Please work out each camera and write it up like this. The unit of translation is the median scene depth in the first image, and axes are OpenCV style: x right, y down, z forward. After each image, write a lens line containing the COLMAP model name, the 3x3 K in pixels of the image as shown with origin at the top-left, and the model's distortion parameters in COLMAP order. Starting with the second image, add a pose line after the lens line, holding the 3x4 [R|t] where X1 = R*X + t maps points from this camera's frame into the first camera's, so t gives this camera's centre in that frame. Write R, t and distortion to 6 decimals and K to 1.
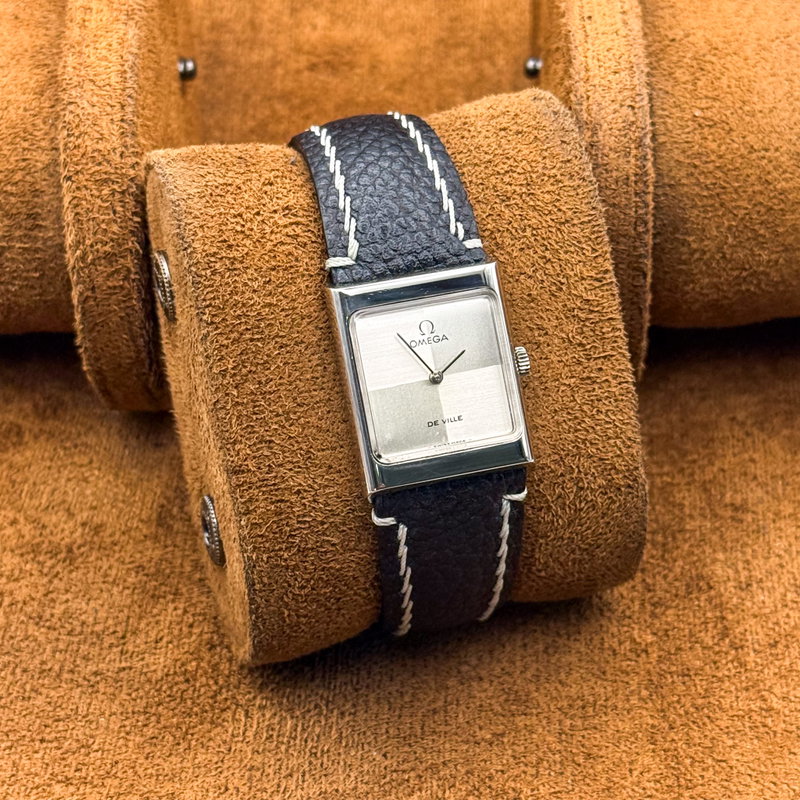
lens RADIAL K [[2211.4, 0, 400.0], [0, 2211.4, 400.0], [0, 0, 1]] dist [0.048126, 0.160891]
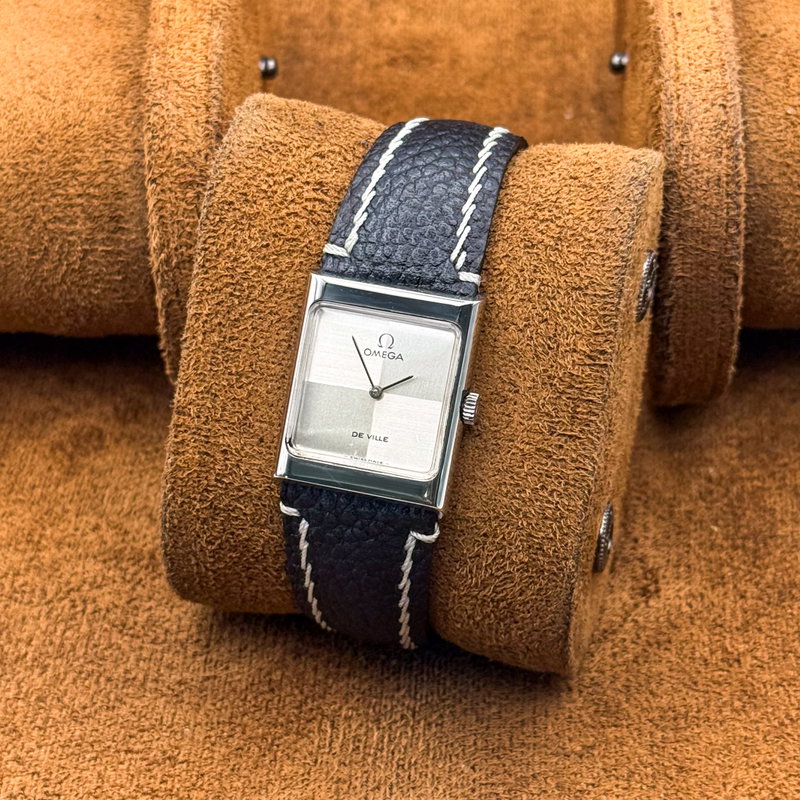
lens RADIAL K [[2211.4, 0, 400.0], [0, 2211.4, 400.0], [0, 0, 1]] dist [0.048126, 0.160891]
pose [[0.855519, 0.343610, -0.387324, 0.401471], [-0.333075, 0.937959, 0.096404, -0.103617], [0.396420, 0.046532, 0.916889, 0.102072]]
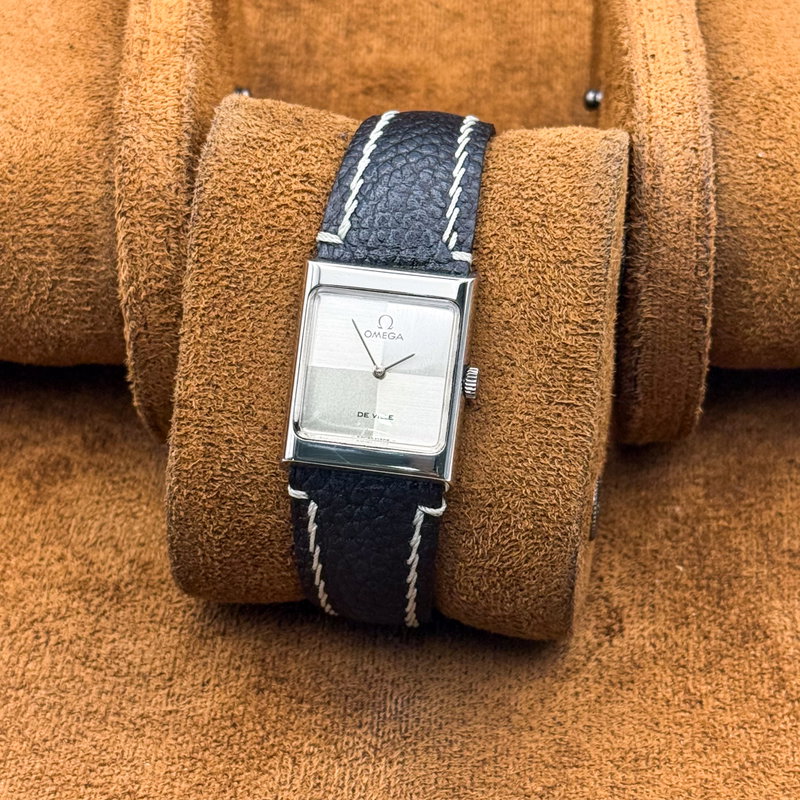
lens RADIAL K [[2211.4, 0, 400.0], [0, 2211.4, 400.0], [0, 0, 1]] dist [0.048126, 0.160891]
pose [[0.903621, 0.283012, -0.321518, 0.348731], [-0.284633, 0.957671, 0.043021, -0.043483], [0.320084, 0.052640, 0.945926, 0.046752]]
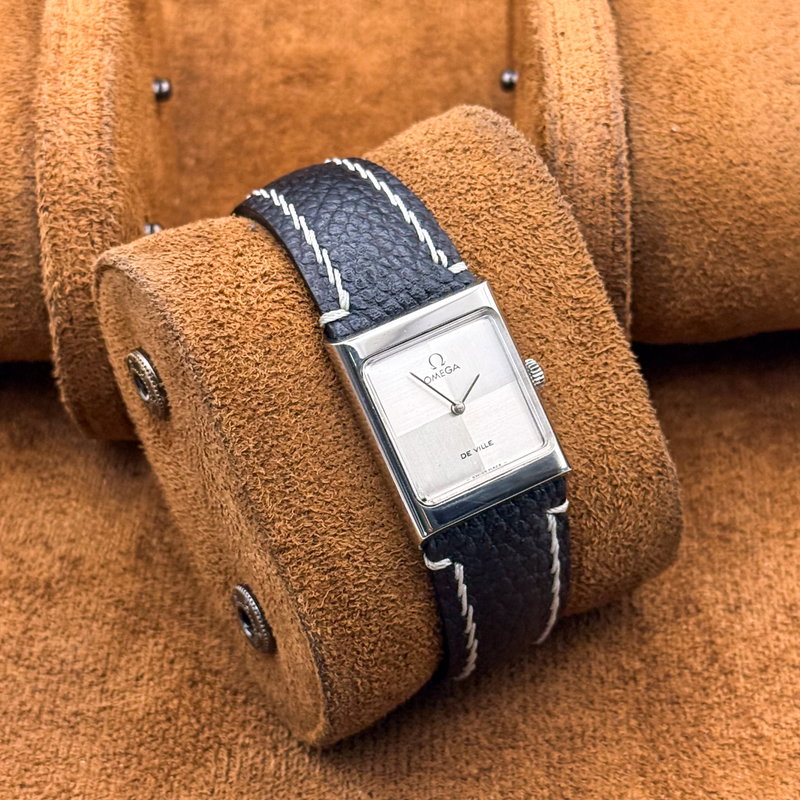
lens RADIAL K [[2211.4, 0, 400.0], [0, 2211.4, 400.0], [0, 0, 1]] dist [0.048126, 0.160891]
pose [[0.965381, -0.228801, 0.125261, -0.128312], [0.232613, 0.972429, -0.016505, -0.003452], [-0.118031, 0.045071, 0.991987, 0.032521]]
